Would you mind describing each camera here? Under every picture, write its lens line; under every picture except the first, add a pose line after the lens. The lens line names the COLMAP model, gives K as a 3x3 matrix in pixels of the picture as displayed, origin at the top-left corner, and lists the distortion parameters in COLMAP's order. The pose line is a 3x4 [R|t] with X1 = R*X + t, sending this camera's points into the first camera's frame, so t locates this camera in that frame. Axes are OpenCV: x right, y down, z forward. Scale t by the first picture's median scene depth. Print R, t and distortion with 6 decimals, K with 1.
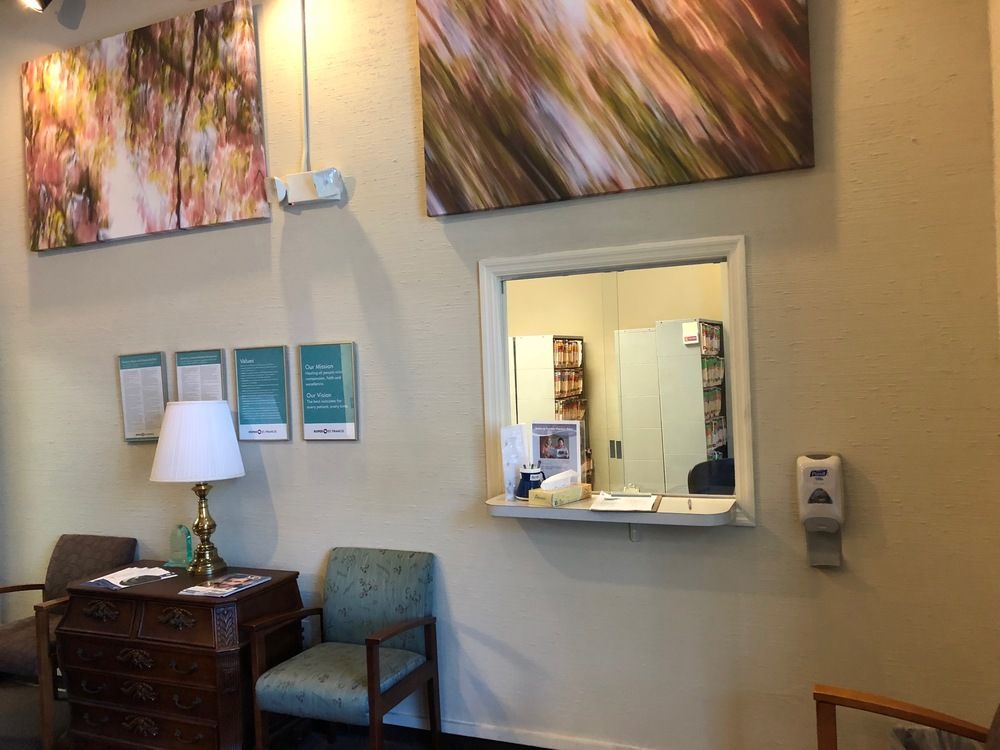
lens RADIAL K [[814.9, 0, 498.7], [0, 814.9, 377.2], [0, 0, 1]] dist [0.030554, -0.030585]
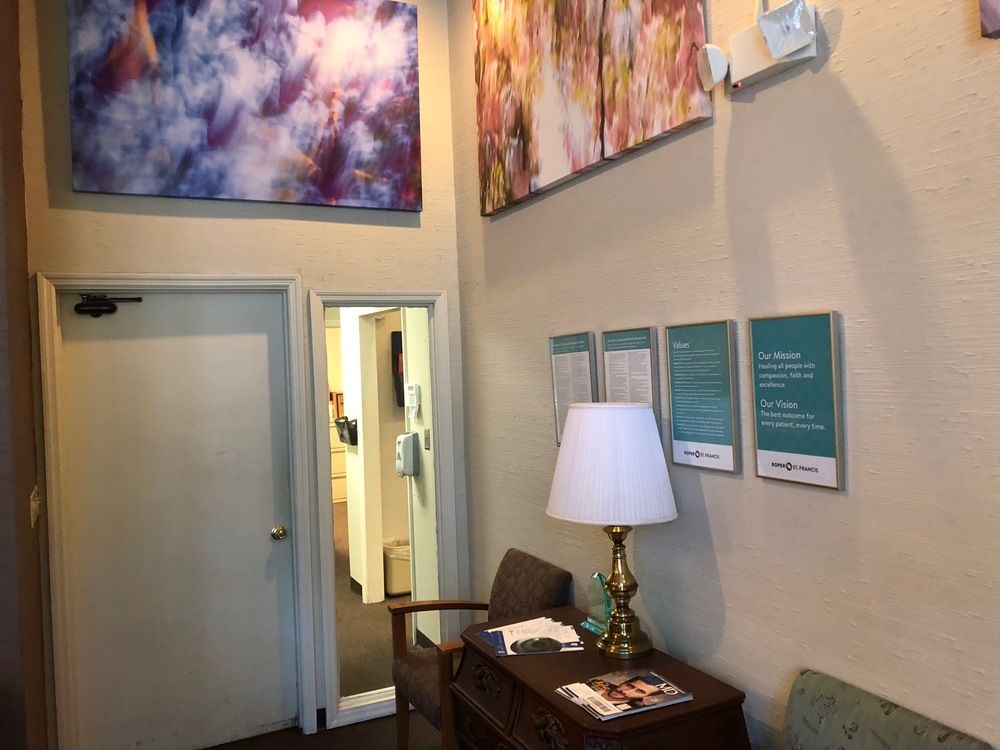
lens RADIAL K [[814.9, 0, 498.7], [0, 814.9, 366.9], [0, 0, 1]] dist [0.030554, -0.030585]
pose [[0.741202, 0.015016, -0.671114, 0.023527], [0.005435, 0.999583, 0.028368, -0.021705], [0.671260, -0.024674, 0.740811, 0.417522]]
